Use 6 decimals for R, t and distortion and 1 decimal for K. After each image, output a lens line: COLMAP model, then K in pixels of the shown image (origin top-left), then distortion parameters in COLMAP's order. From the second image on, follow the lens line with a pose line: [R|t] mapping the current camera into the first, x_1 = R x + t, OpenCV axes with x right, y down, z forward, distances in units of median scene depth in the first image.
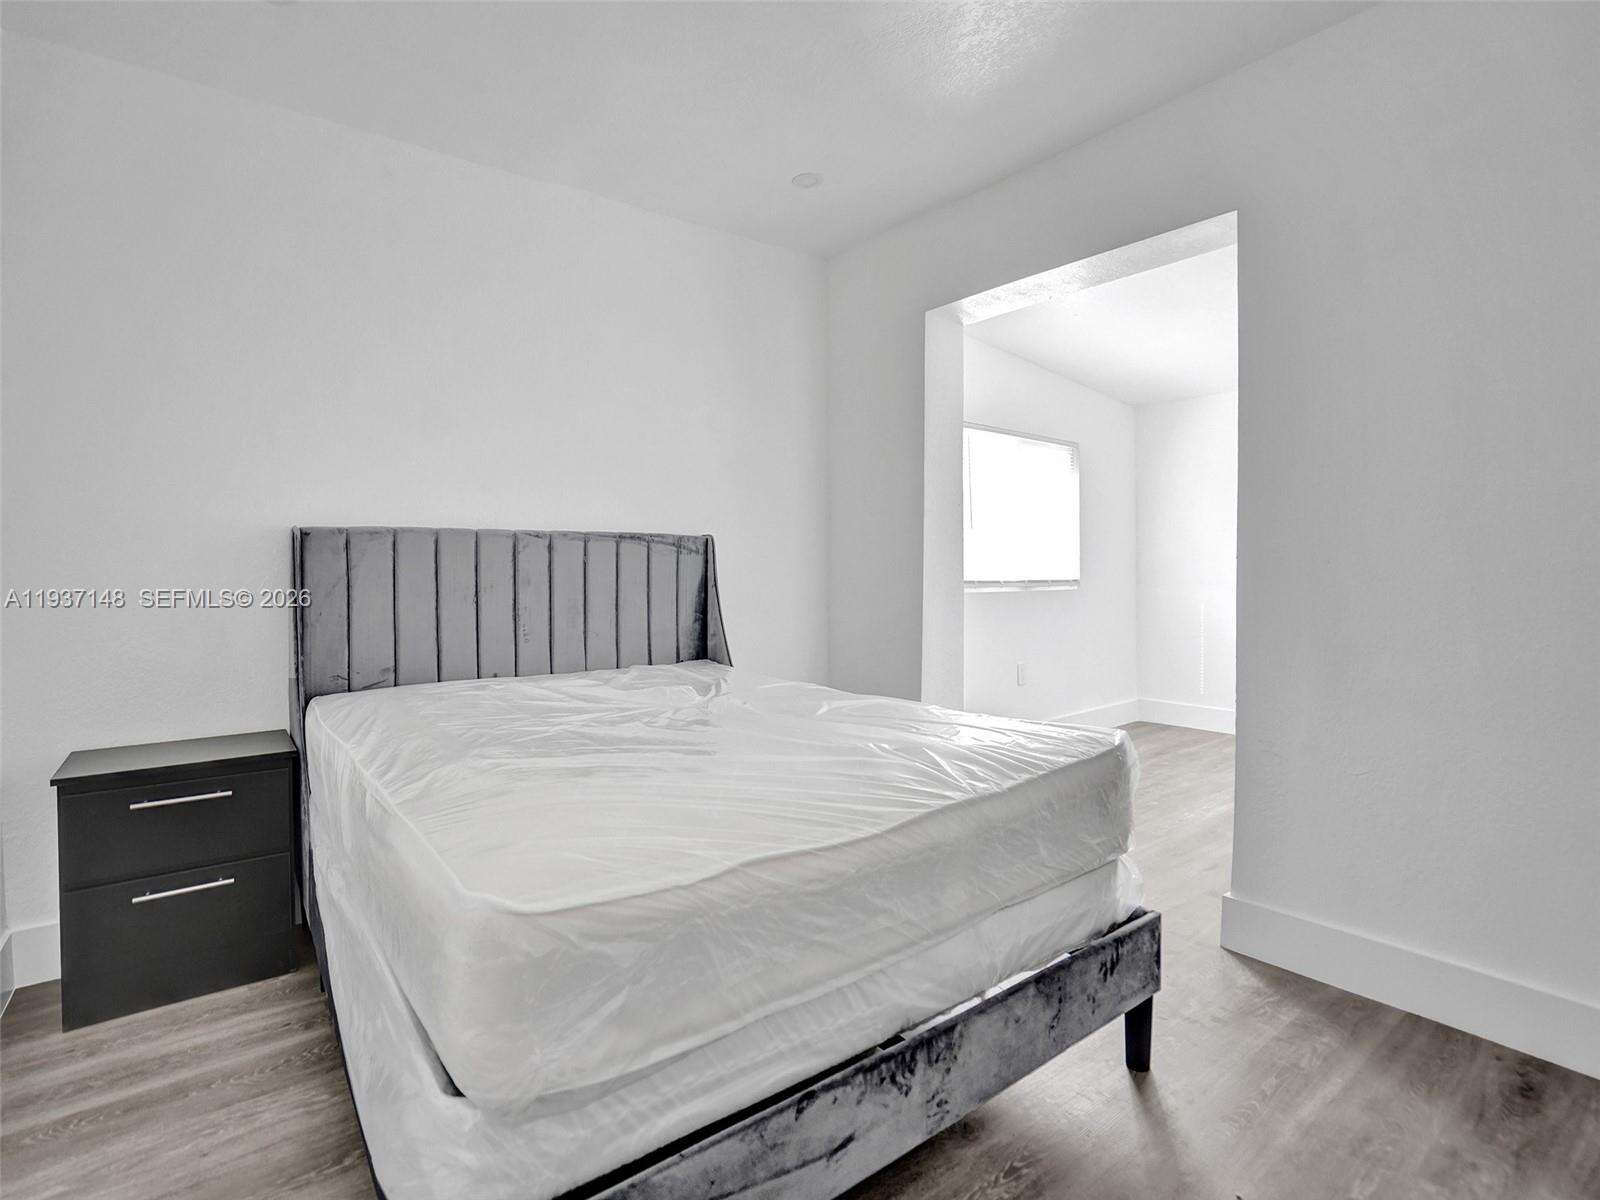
lens RADIAL K [[781.0, 0, 793.2], [0, 781.0, 597.2], [0, 0, 1]] dist [-0.001818, 0.000442]
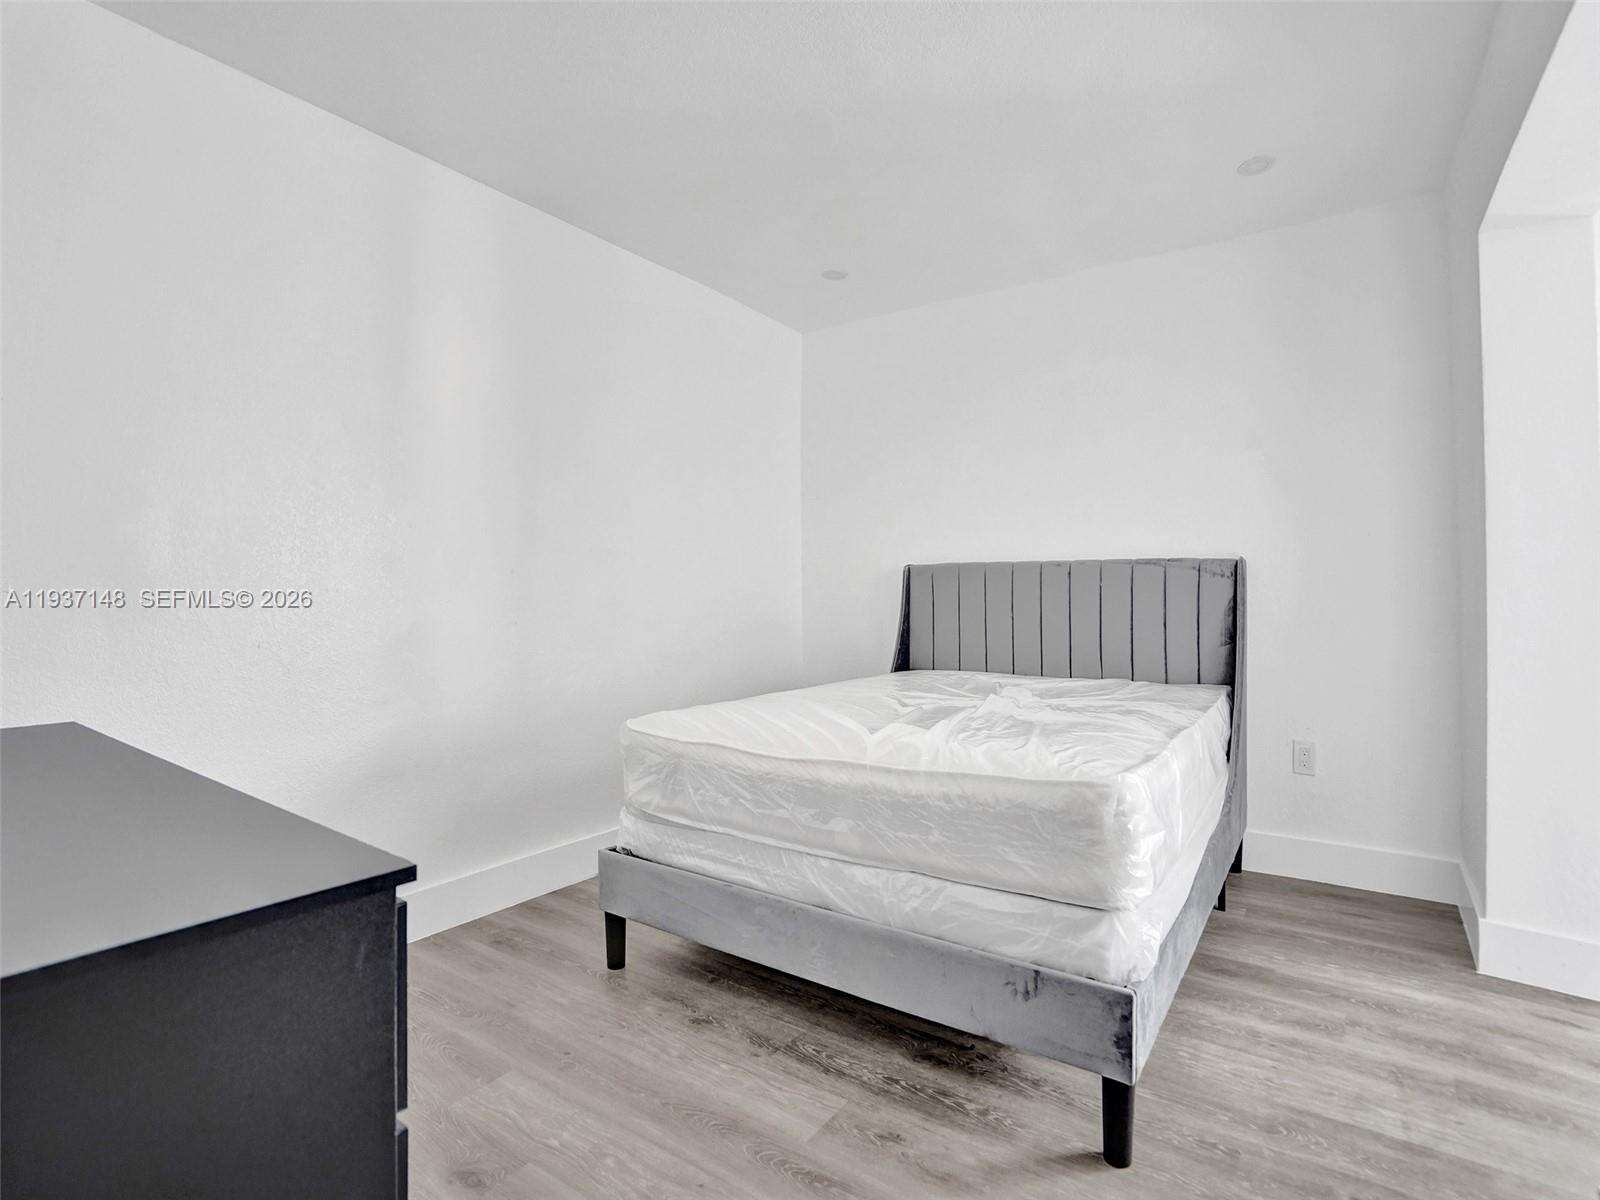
lens RADIAL K [[781.0, 0, 793.2], [0, 781.0, 597.2], [0, 0, 1]] dist [-0.001818, 0.000442]
pose [[0.323845, 0.008687, -0.946070, 0.650716], [-0.037566, 0.999287, -0.003684, -0.007859], [0.945364, 0.036733, 0.323941, 0.198388]]
